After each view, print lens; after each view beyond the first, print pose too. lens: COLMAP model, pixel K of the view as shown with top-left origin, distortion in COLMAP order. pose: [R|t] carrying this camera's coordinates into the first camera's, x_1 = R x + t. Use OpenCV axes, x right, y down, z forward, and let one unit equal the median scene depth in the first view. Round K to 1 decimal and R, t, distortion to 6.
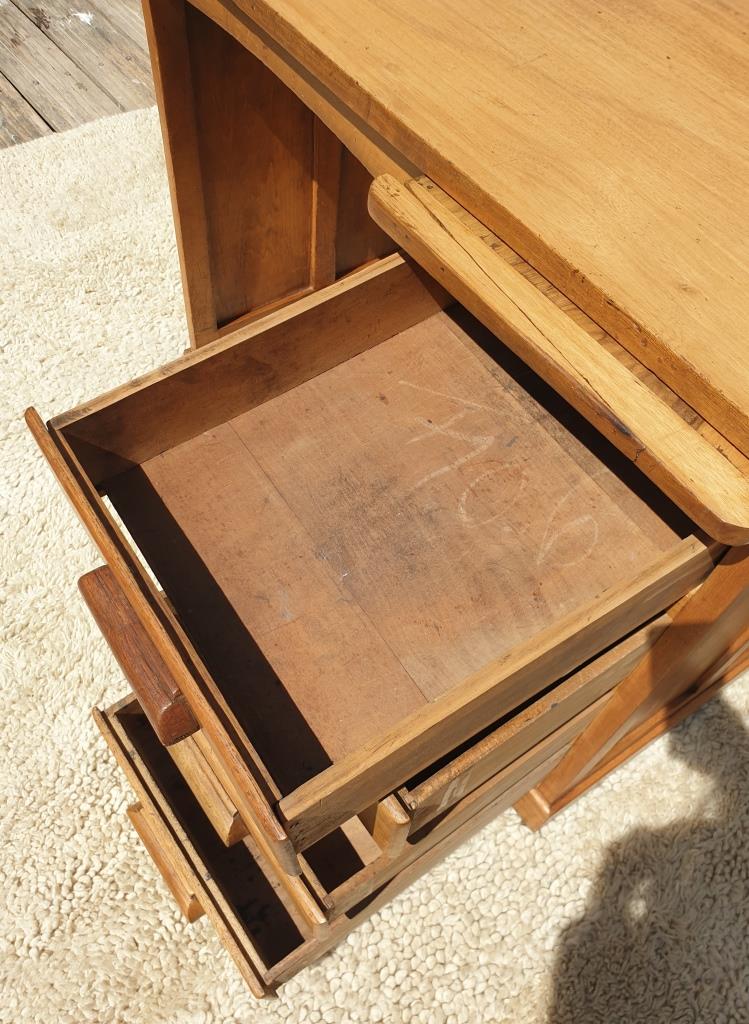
lens RADIAL K [[852.1, 0, 350.0], [0, 852.1, 535.8], [0, 0, 1]] dist [-0.055987, 0.119388]
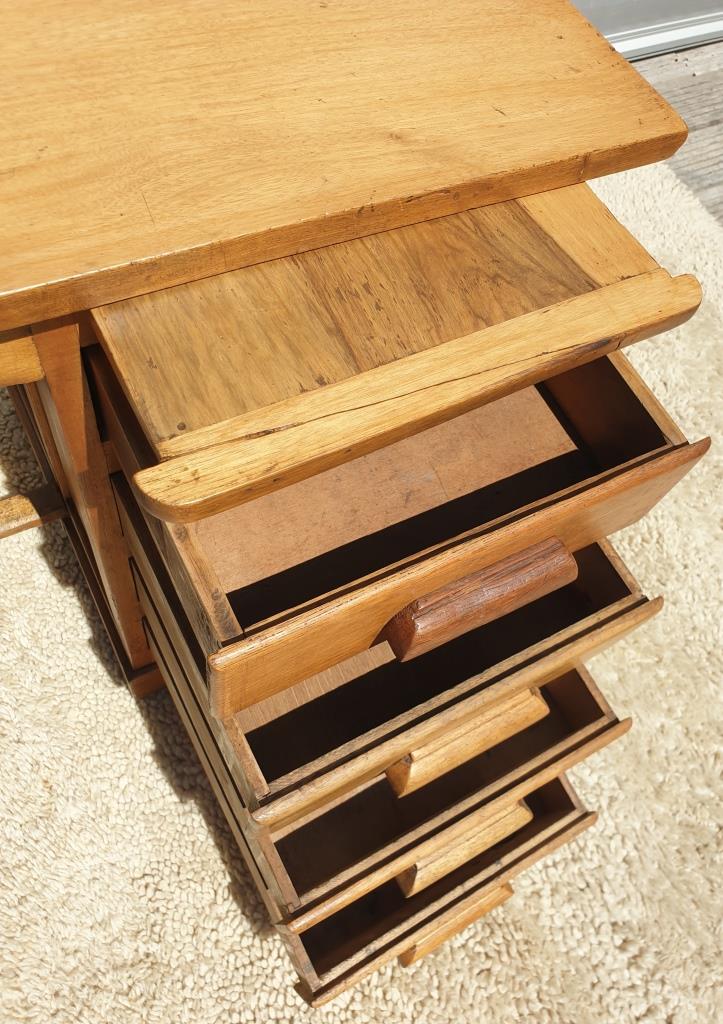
lens RADIAL K [[814.3, 0, 382.3], [0, 814.3, 512.6], [0, 0, 1]] dist [0.004479, 0.005352]
pose [[0.105974, -0.888252, 0.446965, -0.206125], [0.733061, 0.373495, 0.568439, -0.347954], [-0.671856, 0.267413, 0.690724, 0.253687]]
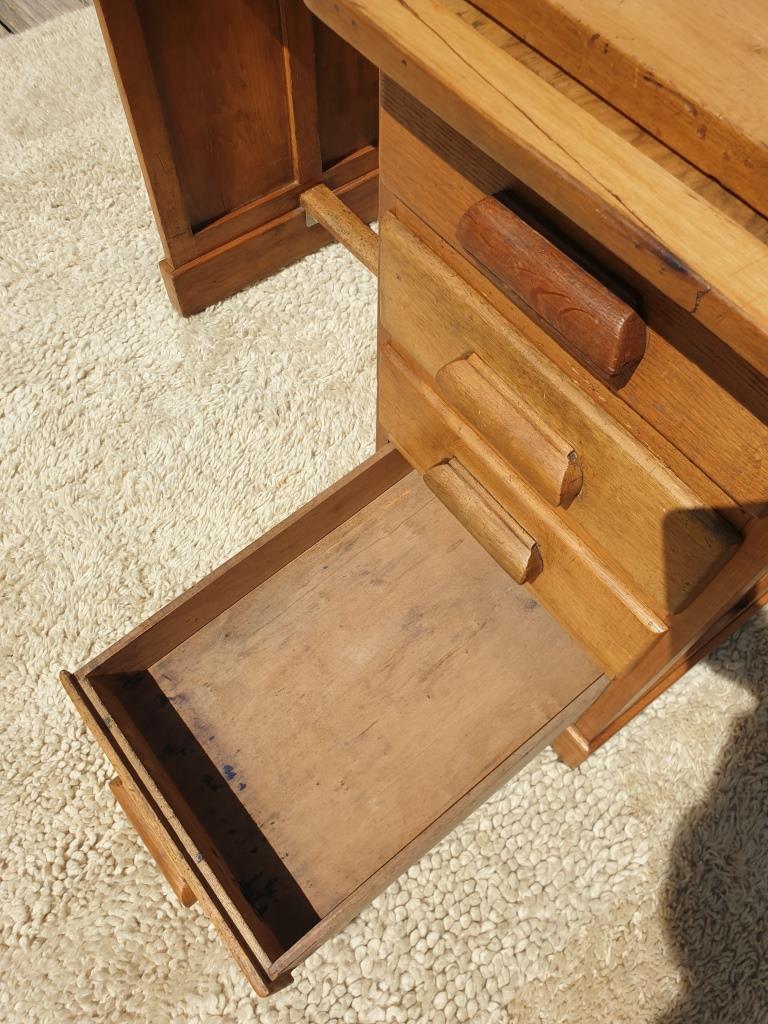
lens RADIAL K [[809.4, 0, 387.5], [0, 809.4, 524.5], [0, 0, 1]] dist [-0.037550, 0.089306]
pose [[0.997888, -0.064936, -0.001855, 0.040510], [0.064873, 0.994590, 0.081137, 0.006467], [-0.003423, -0.081086, 0.996701, 0.170343]]
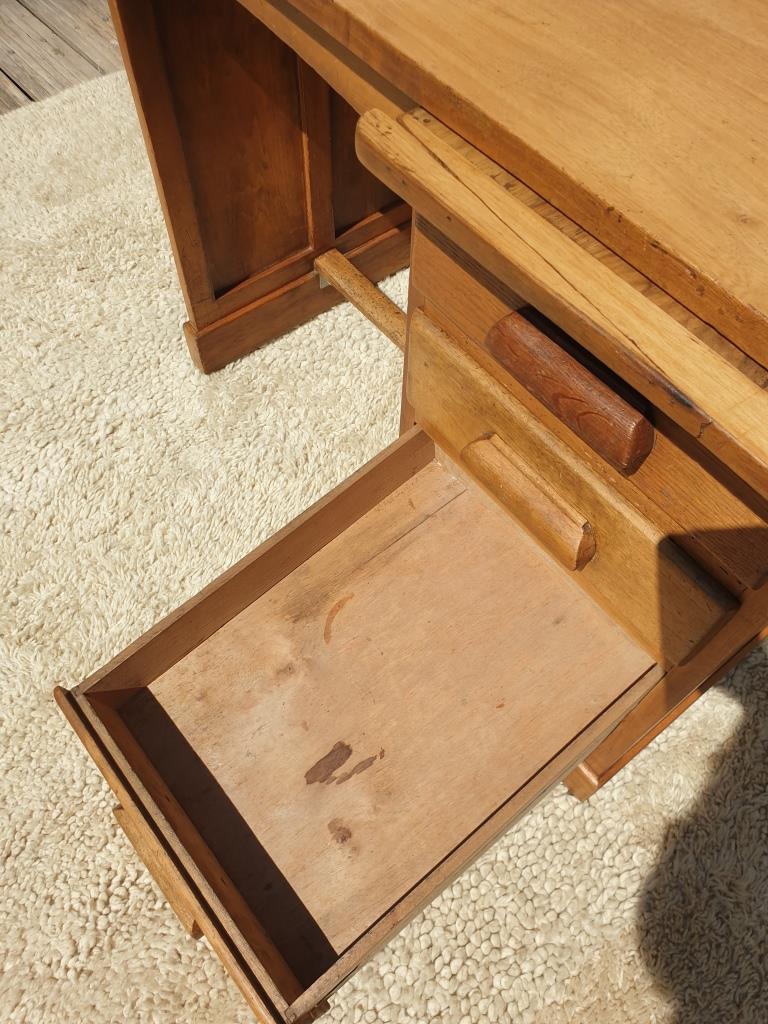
lens RADIAL K [[806.3, 0, 386.1], [0, 806.3, 523.2], [0, 0, 1]] dist [-0.030829, 0.079654]
pose [[0.997058, -0.075953, 0.010348, 0.008876], [0.075322, 0.995818, 0.051696, -0.033498], [-0.014231, -0.050765, 0.998609, 0.106985]]
